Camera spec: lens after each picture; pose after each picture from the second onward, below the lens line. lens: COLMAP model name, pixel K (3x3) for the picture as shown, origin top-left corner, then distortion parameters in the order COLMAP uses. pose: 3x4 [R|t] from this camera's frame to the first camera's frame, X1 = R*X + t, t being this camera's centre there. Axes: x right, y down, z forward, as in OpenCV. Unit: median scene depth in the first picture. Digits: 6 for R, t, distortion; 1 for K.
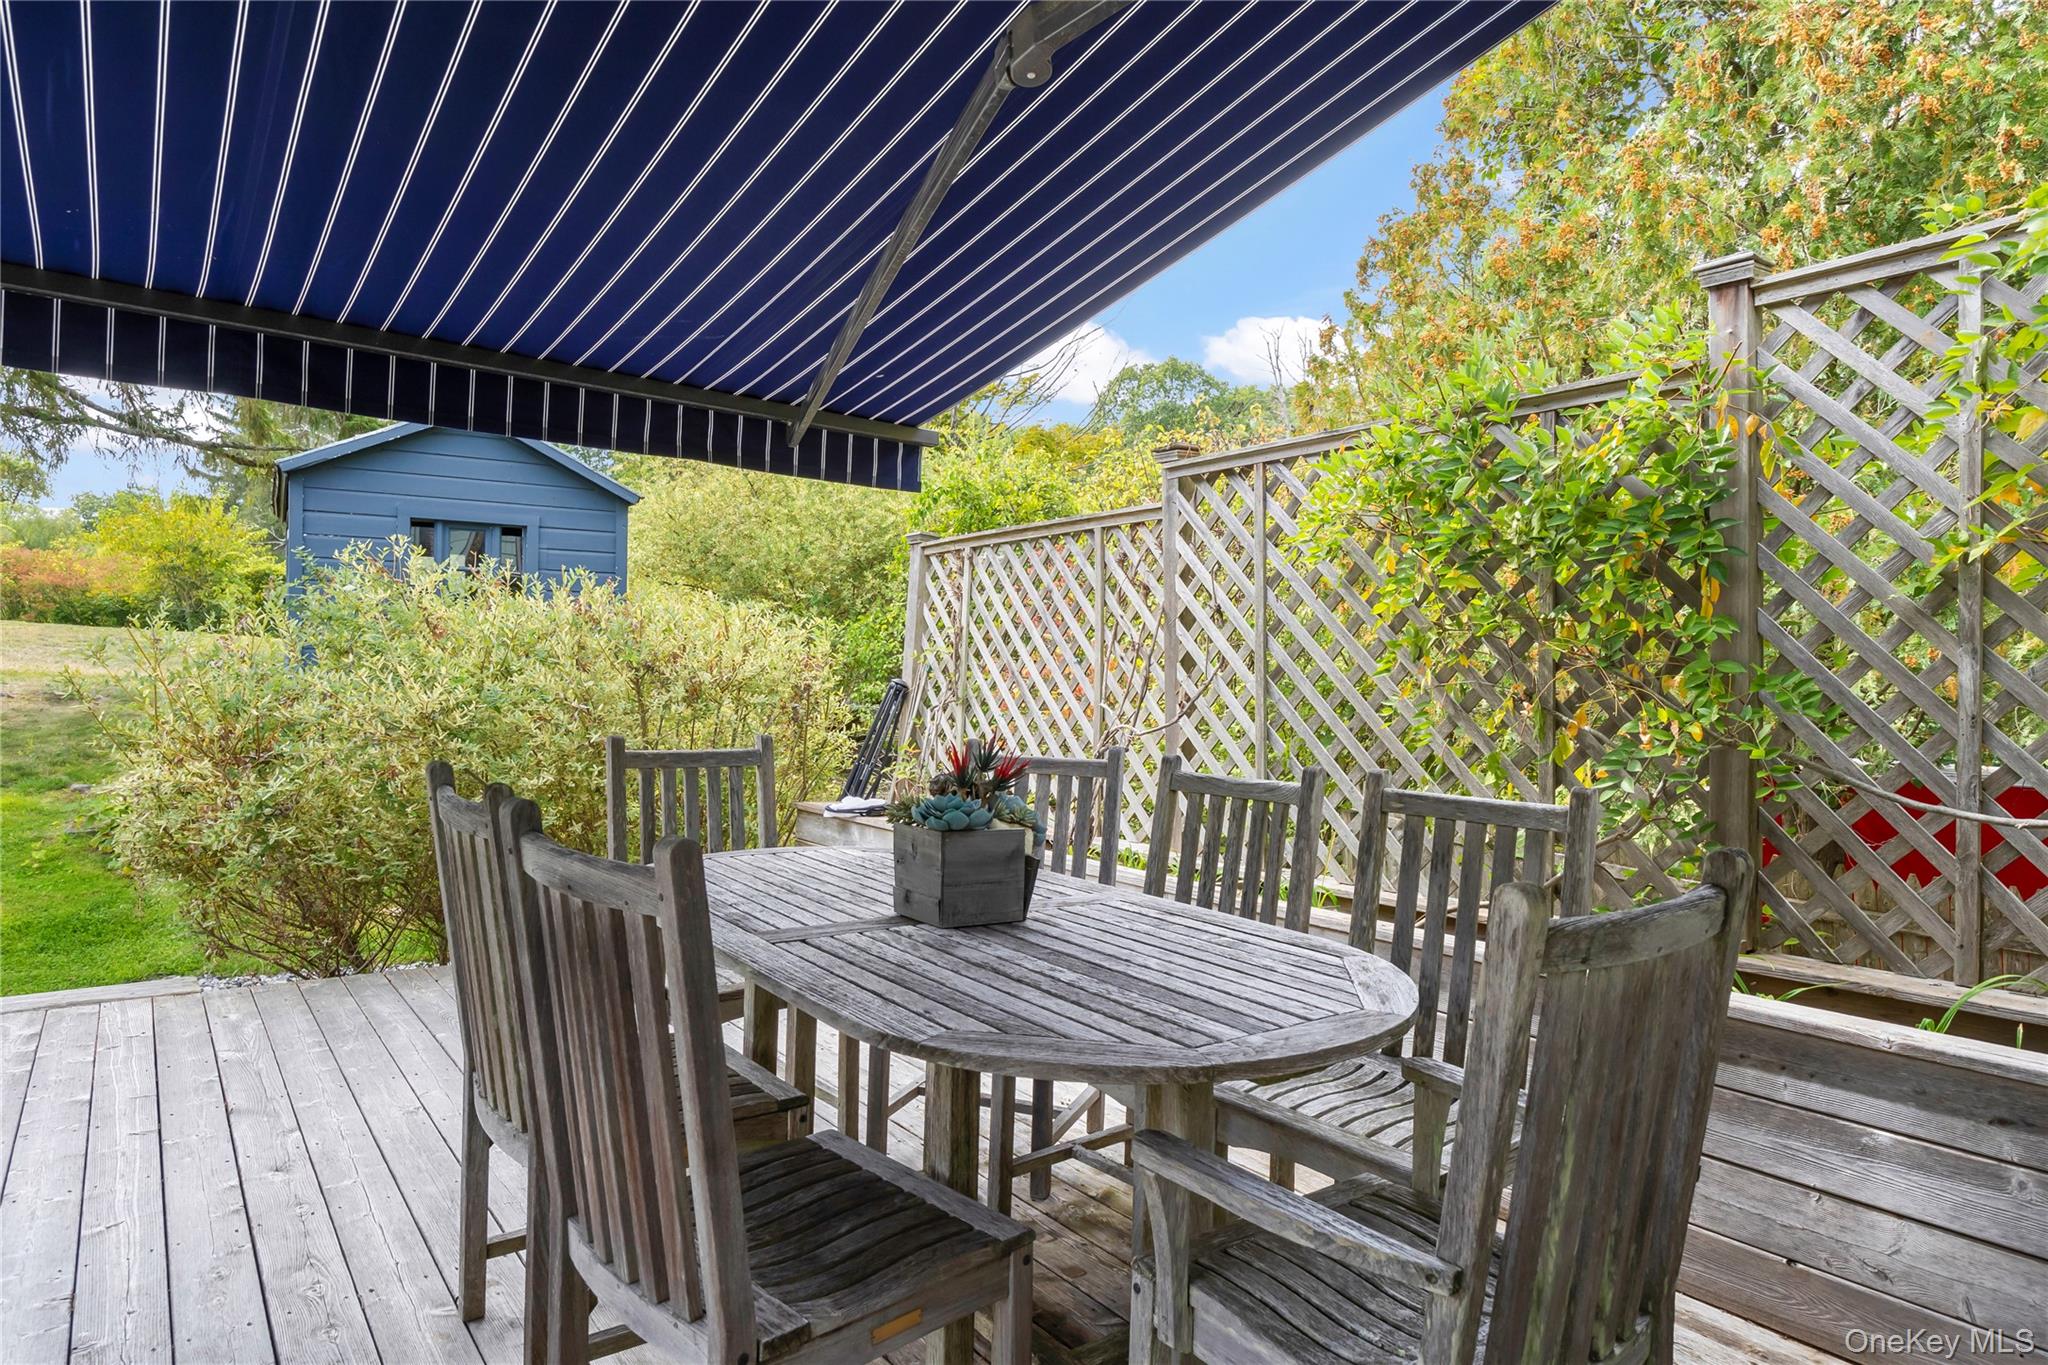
lens RADIAL K [[1198.7, 0, 1028.3], [0, 1198.7, 658.7], [0, 0, 1]] dist [-0.023755, 0.000032]
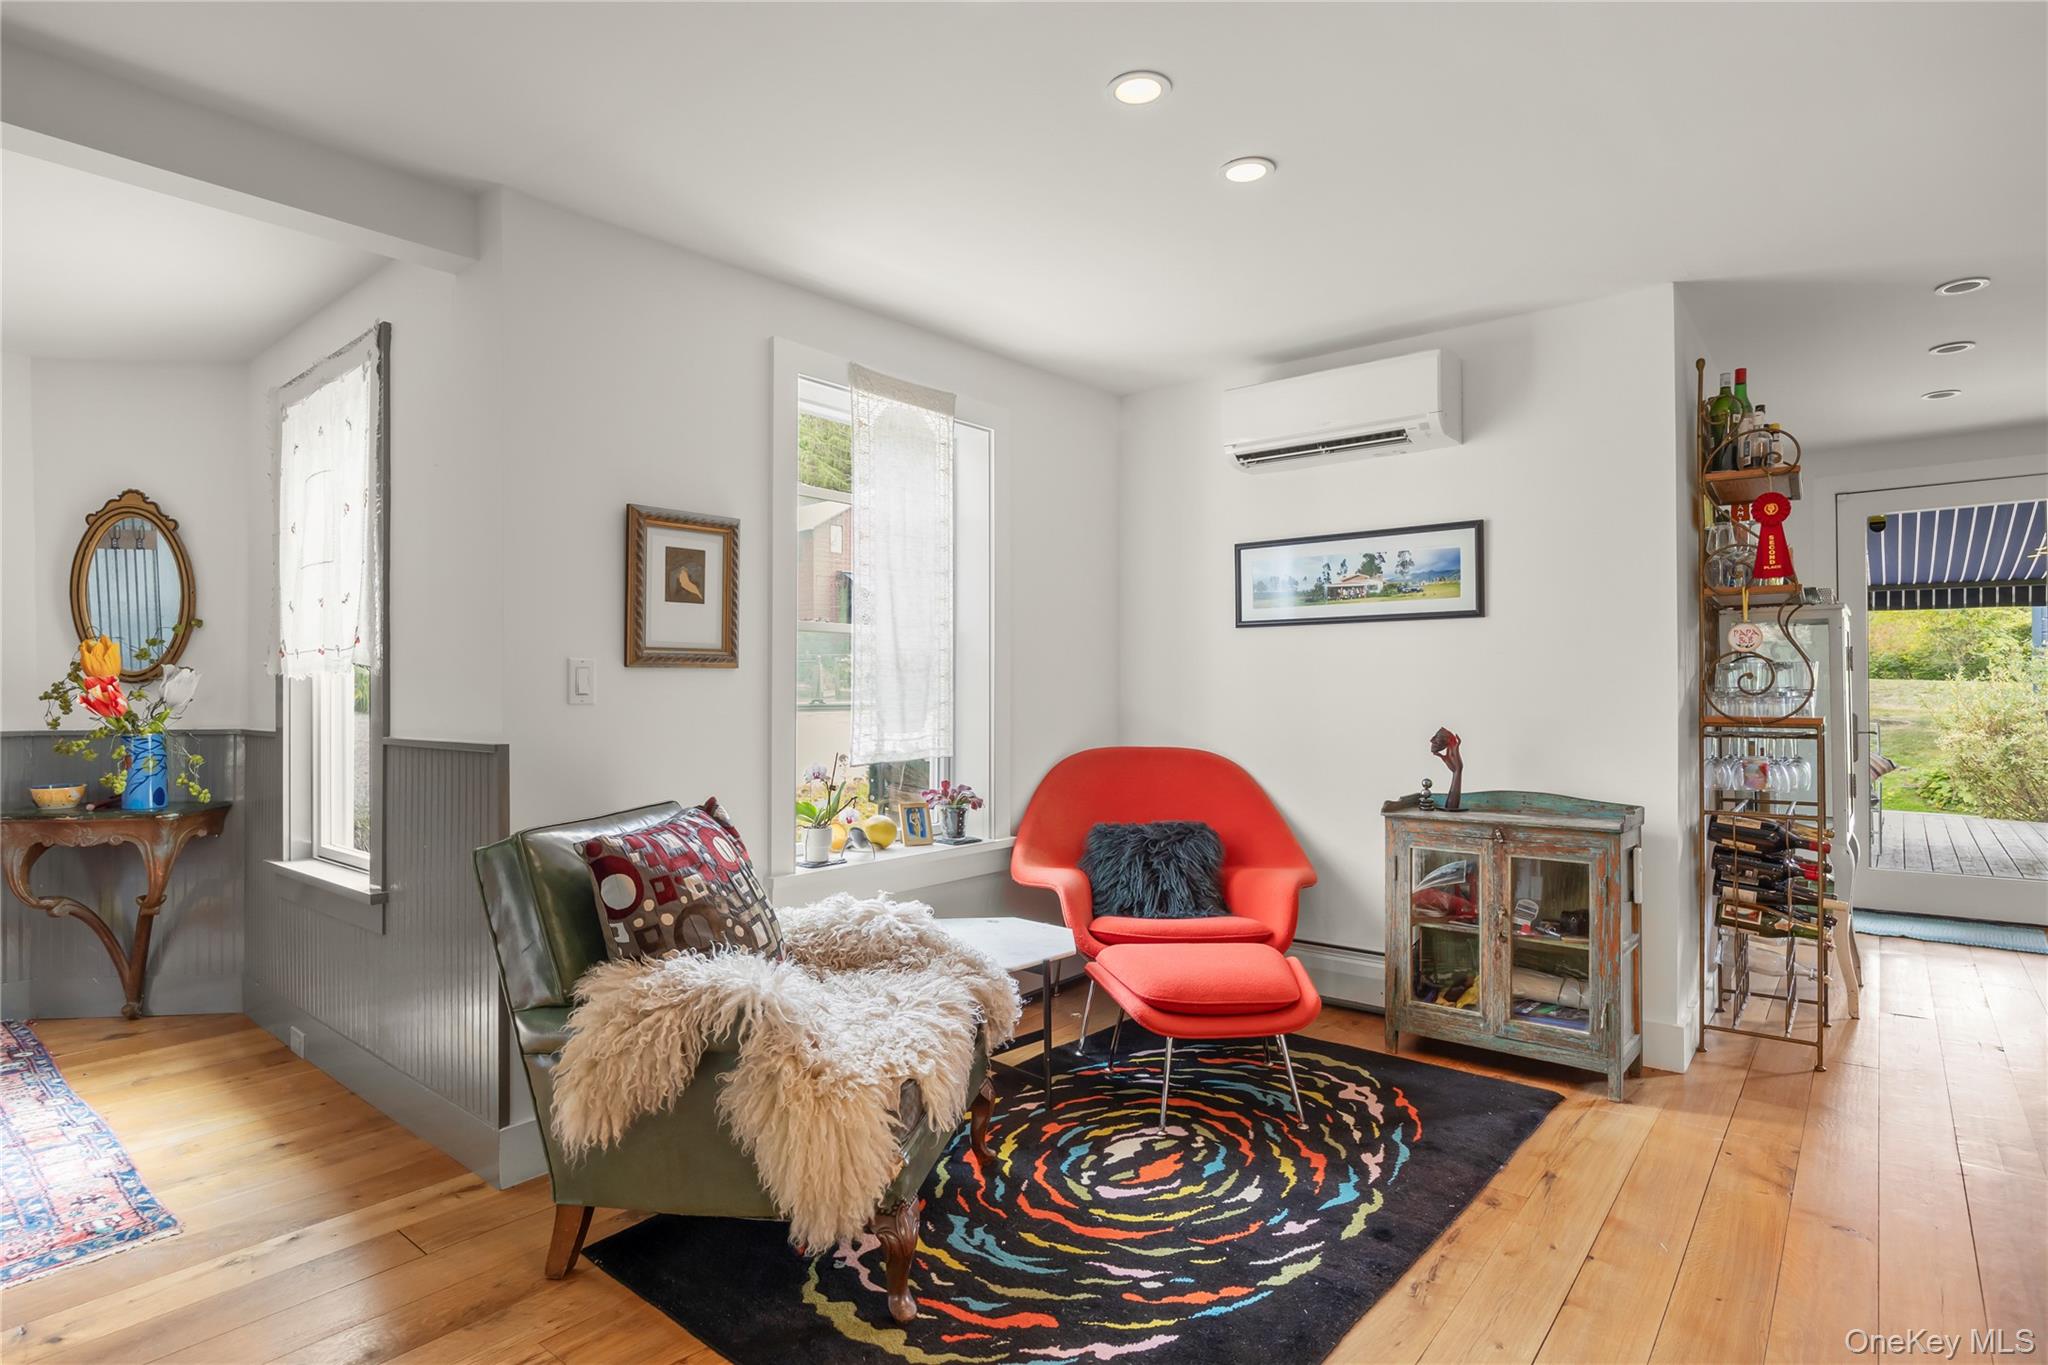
lens RADIAL K [[1055.8, 0, 1024.0], [0, 1055.8, 682.5], [0, 0, 1]] dist [-0.013504, 0.000979]
pose [[0.223959, -0.028395, -0.974185, 0.929451], [0.004614, 0.999595, -0.028075, 0.033527], [0.974588, 0.001793, 0.223999, -1.356380]]
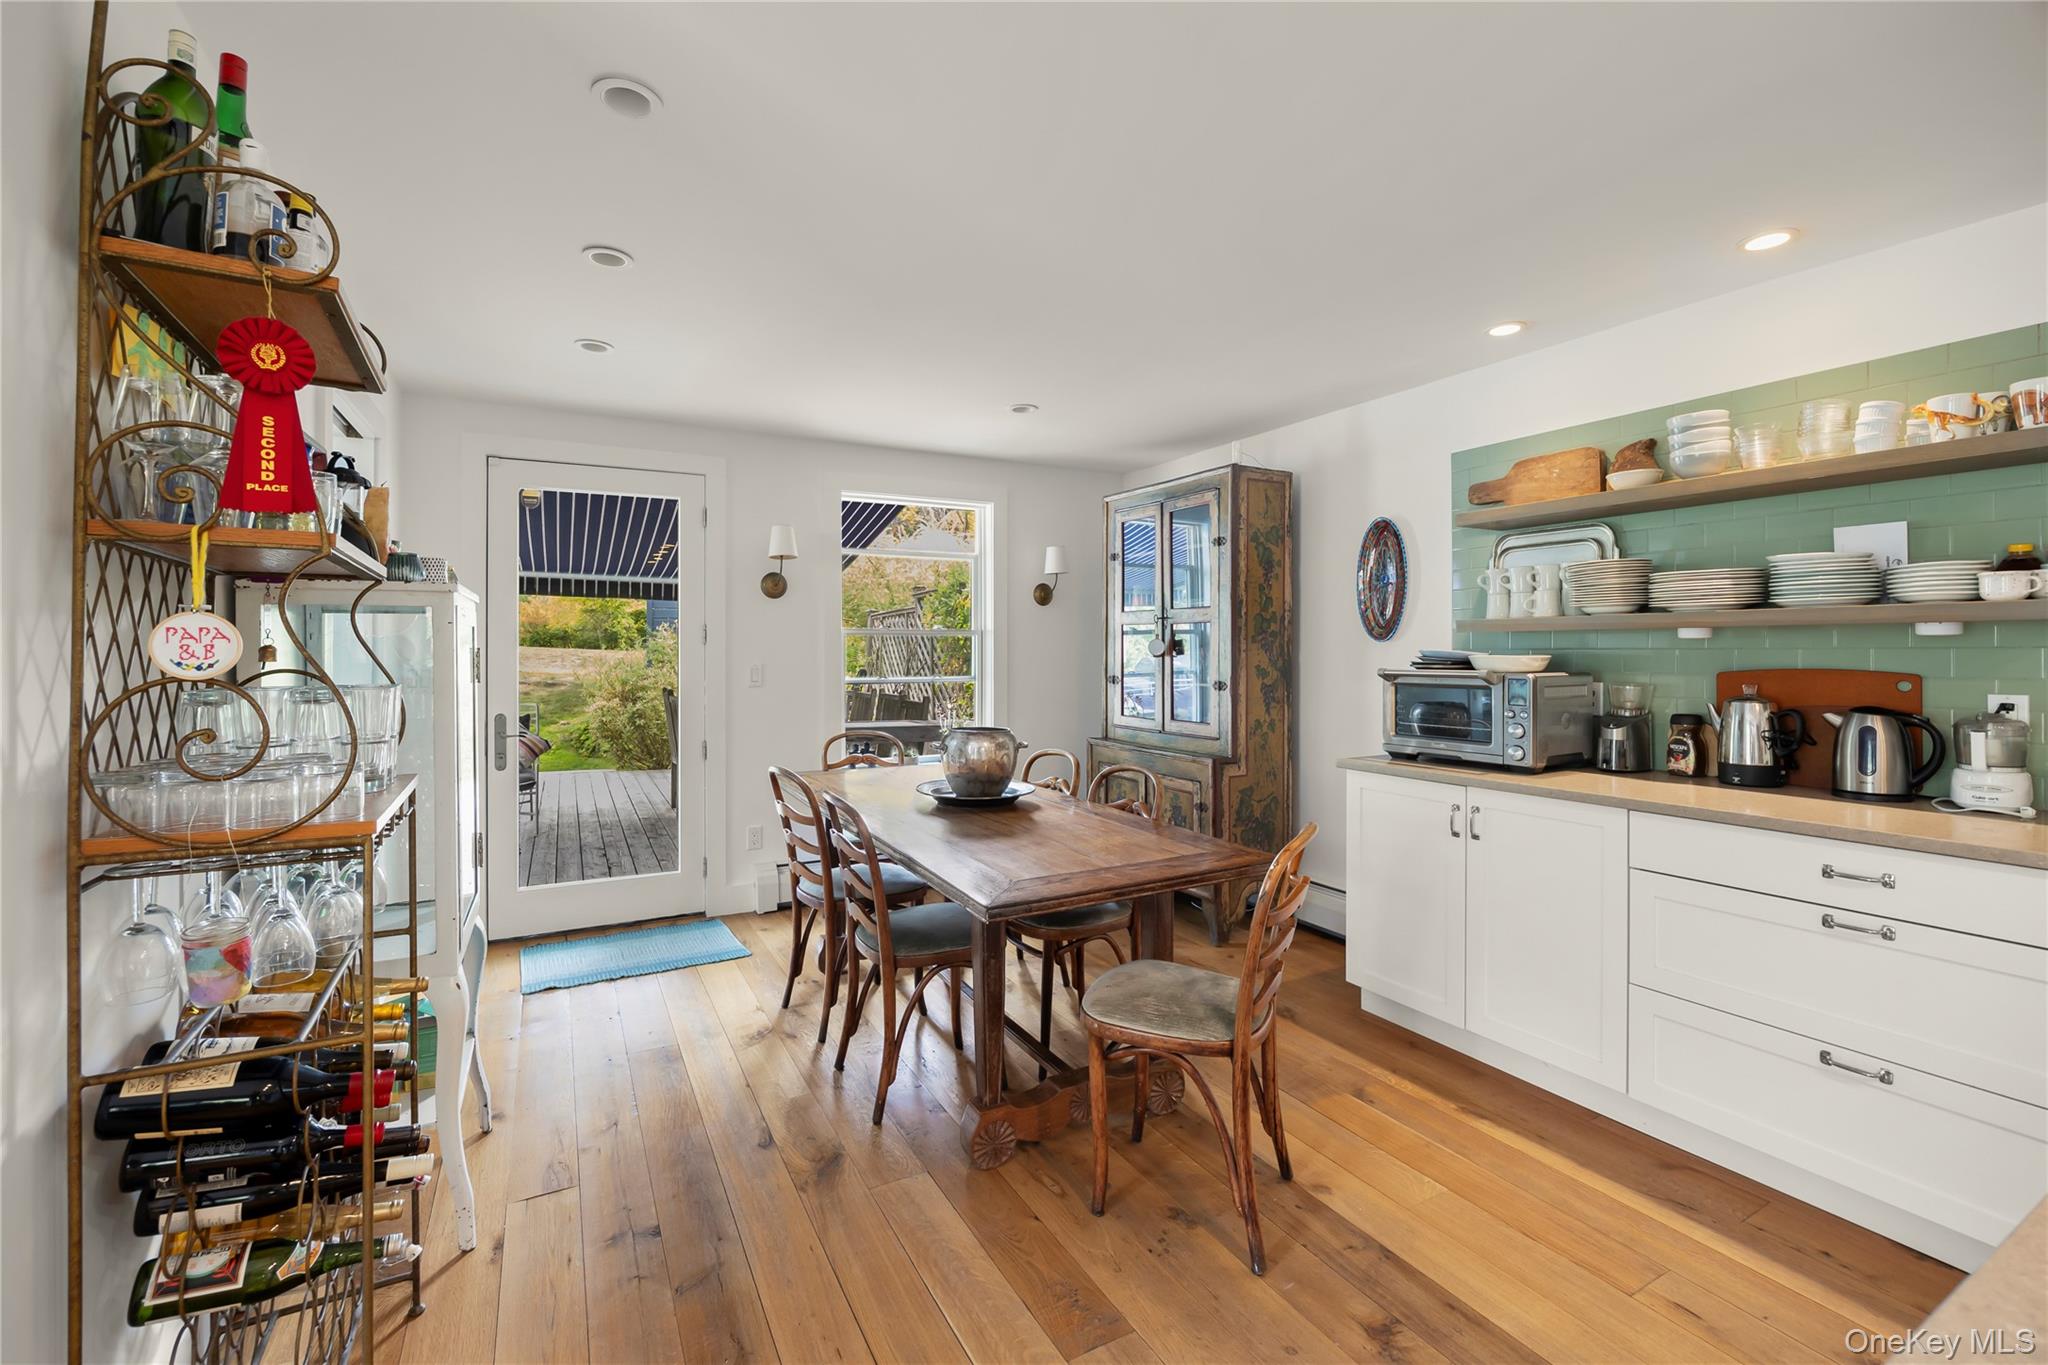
lens RADIAL K [[864.0, 0, 1021.9], [0, 864.0, 653.5], [0, 0, 1]] dist [-0.023283, -0.000084]
pose [[0.987369, -0.014680, -0.157755, 0.636546], [0.014103, 0.999889, -0.004772, -0.005281], [0.157808, 0.002487, 0.987467, -0.947243]]
